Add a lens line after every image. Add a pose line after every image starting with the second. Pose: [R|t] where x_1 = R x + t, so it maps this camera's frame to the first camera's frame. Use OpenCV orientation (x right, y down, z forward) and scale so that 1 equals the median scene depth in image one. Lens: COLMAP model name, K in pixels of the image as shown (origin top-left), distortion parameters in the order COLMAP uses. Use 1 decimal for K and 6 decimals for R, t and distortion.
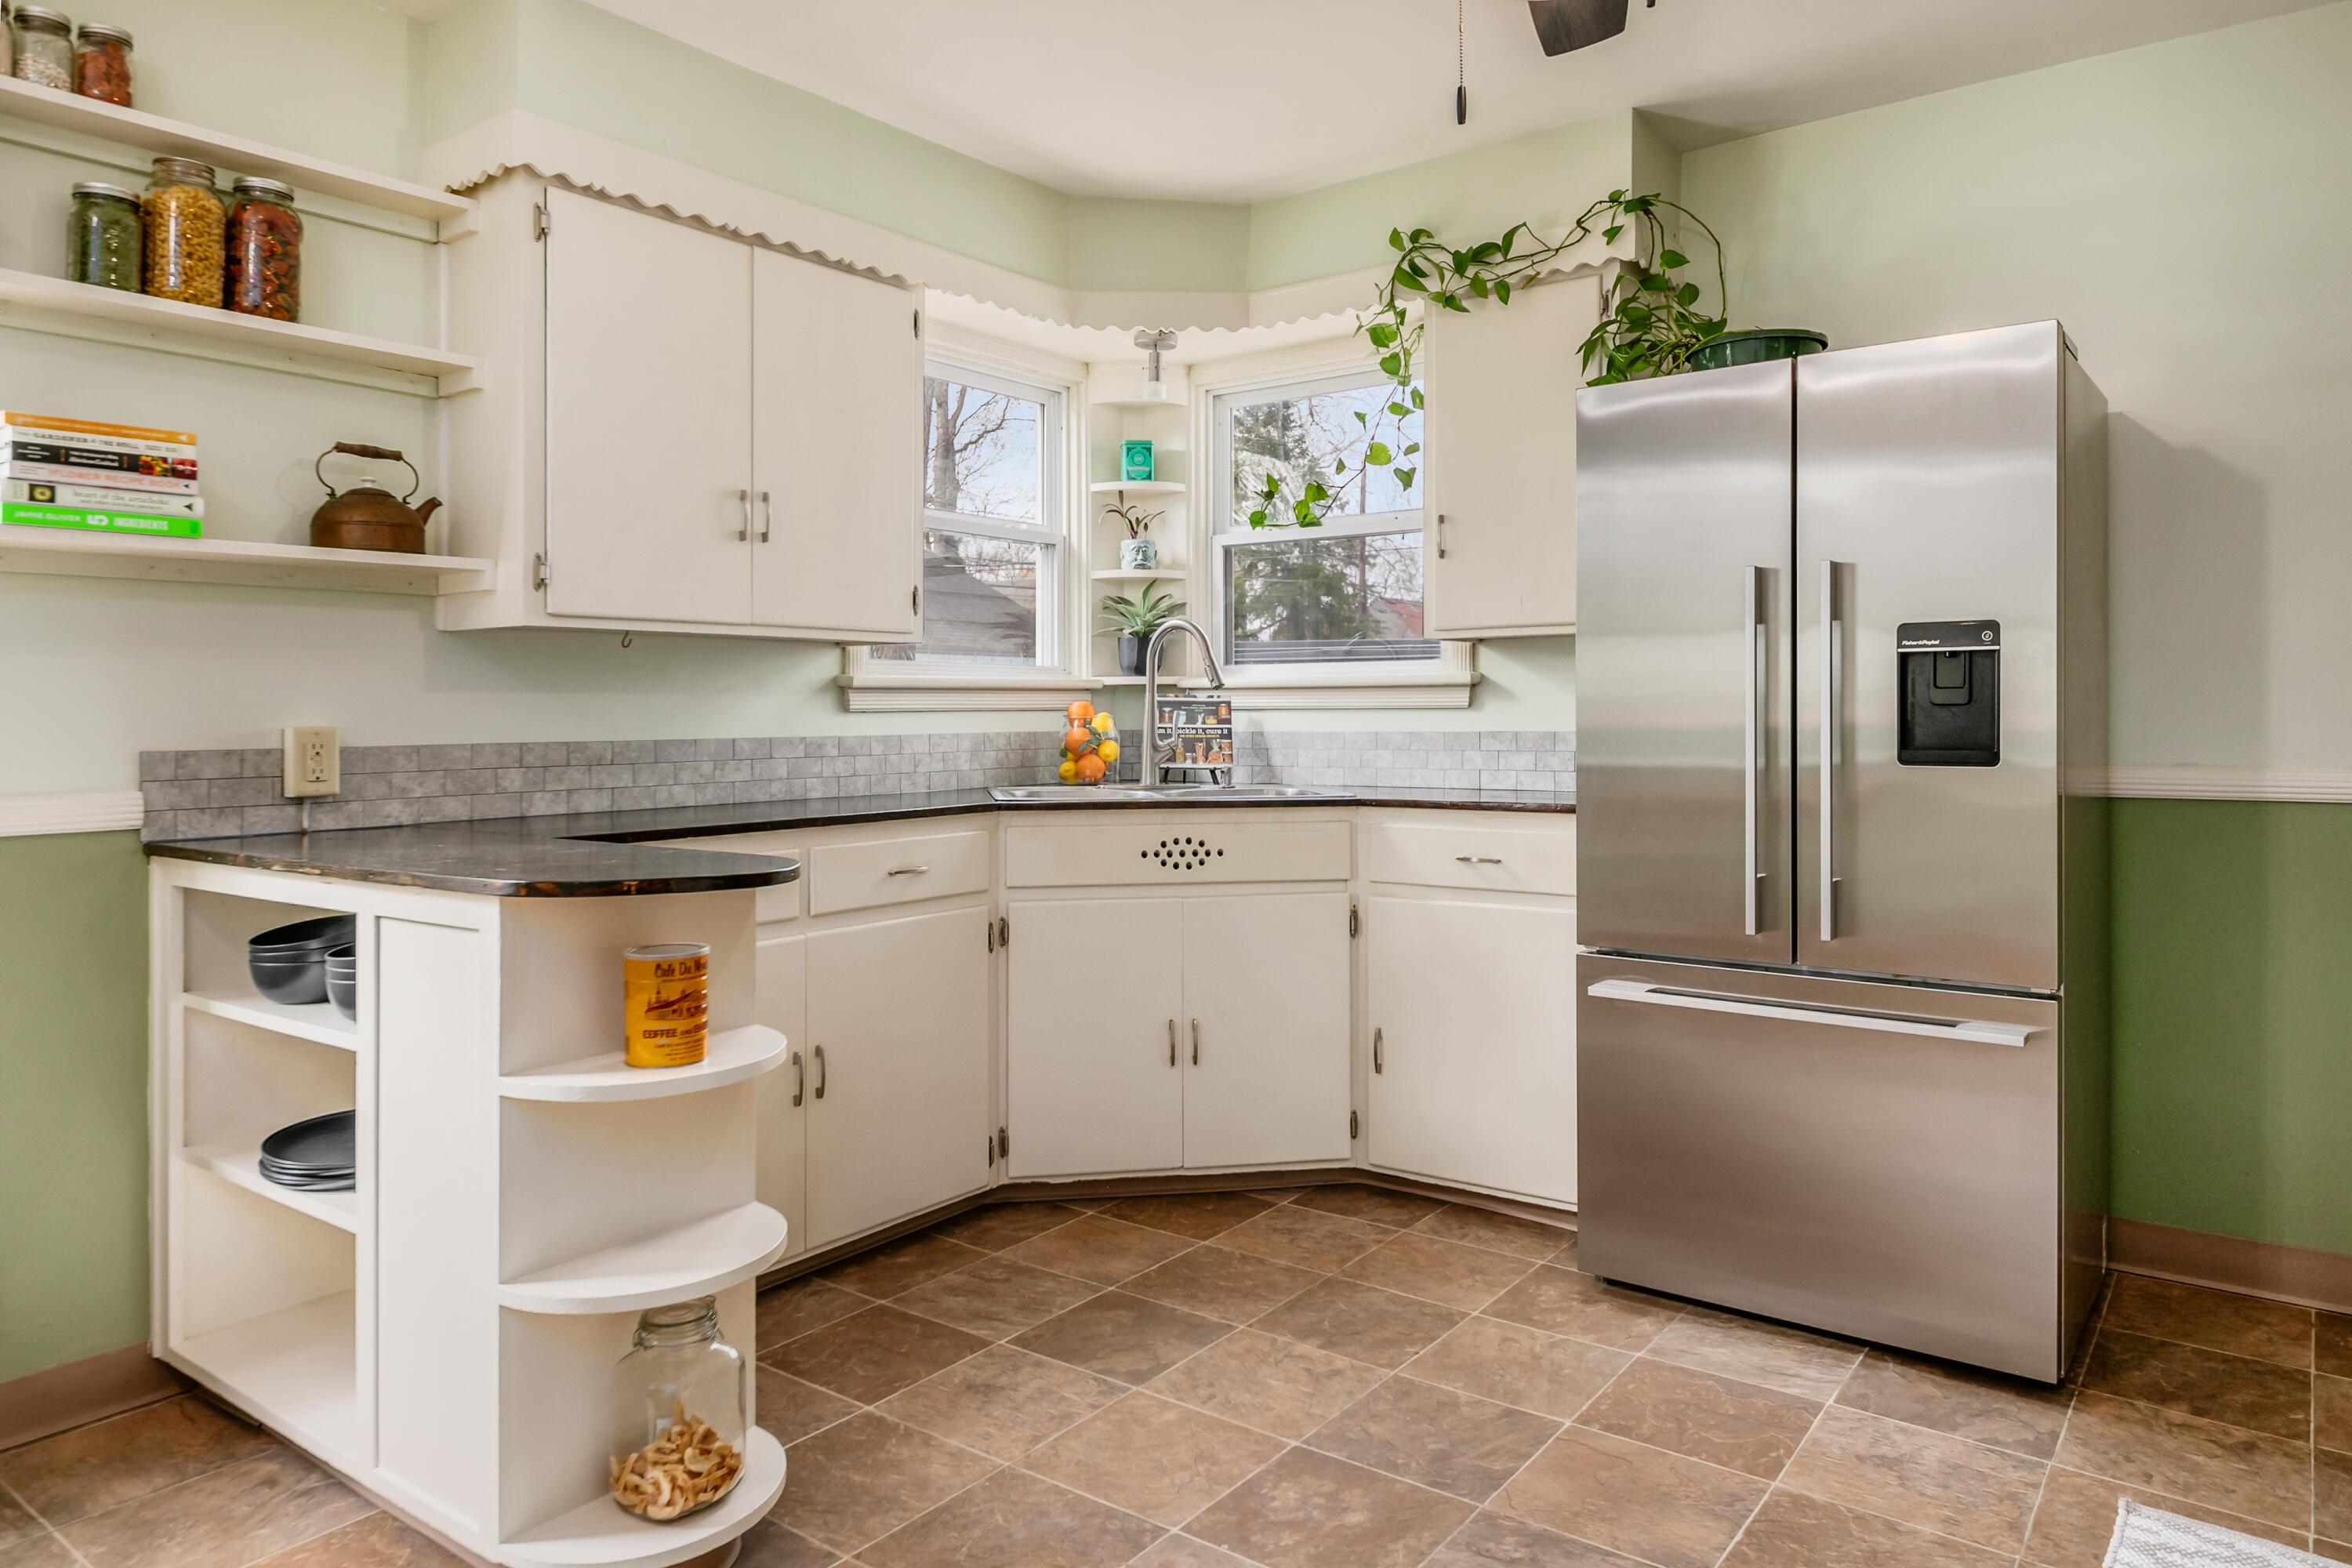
lens RADIAL K [[1534.3, 0, 1175.9], [0, 1534.3, 733.7], [0, 0, 1]] dist [0.035871, -0.043841]
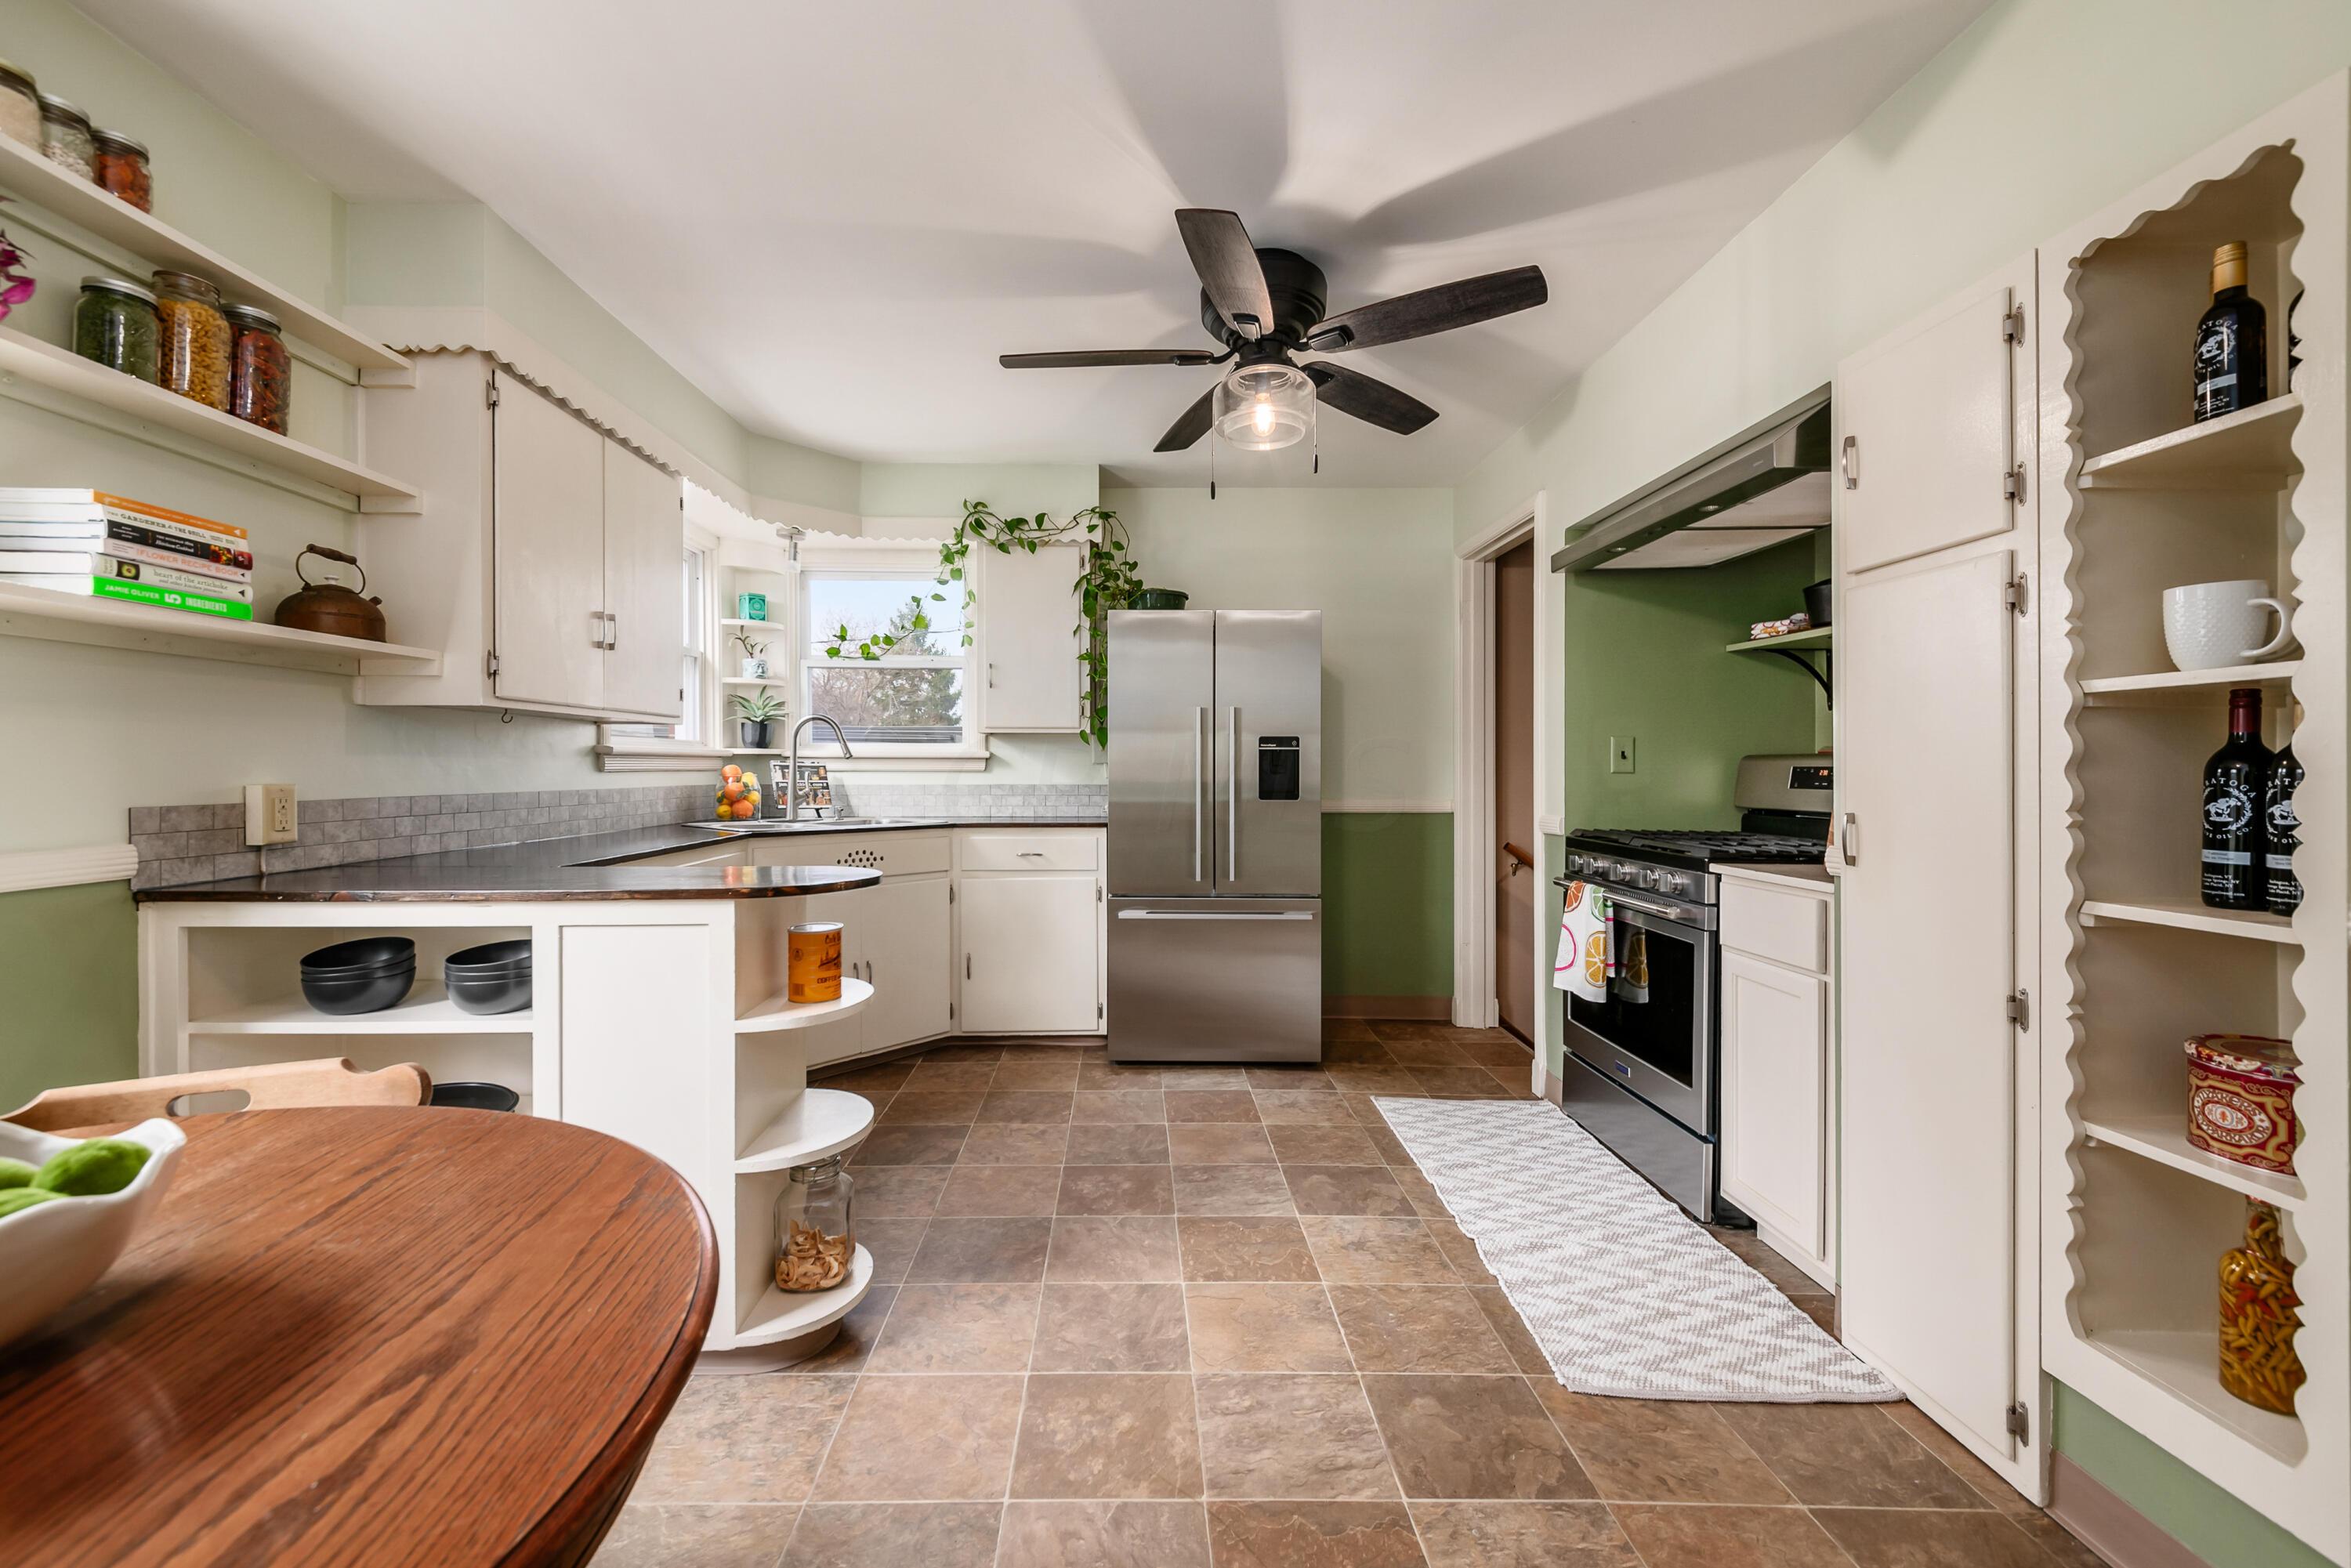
lens RADIAL K [[935.8, 0, 1175.5], [0, 935.8, 784.0], [0, 0, 1]] dist [0.025478, -0.015931]
pose [[0.780885, -0.001460, 0.624673, -0.448622], [0.001049, 0.999999, 0.001025, -0.004320], [-0.624674, -0.000145, 0.780886, 0.018241]]
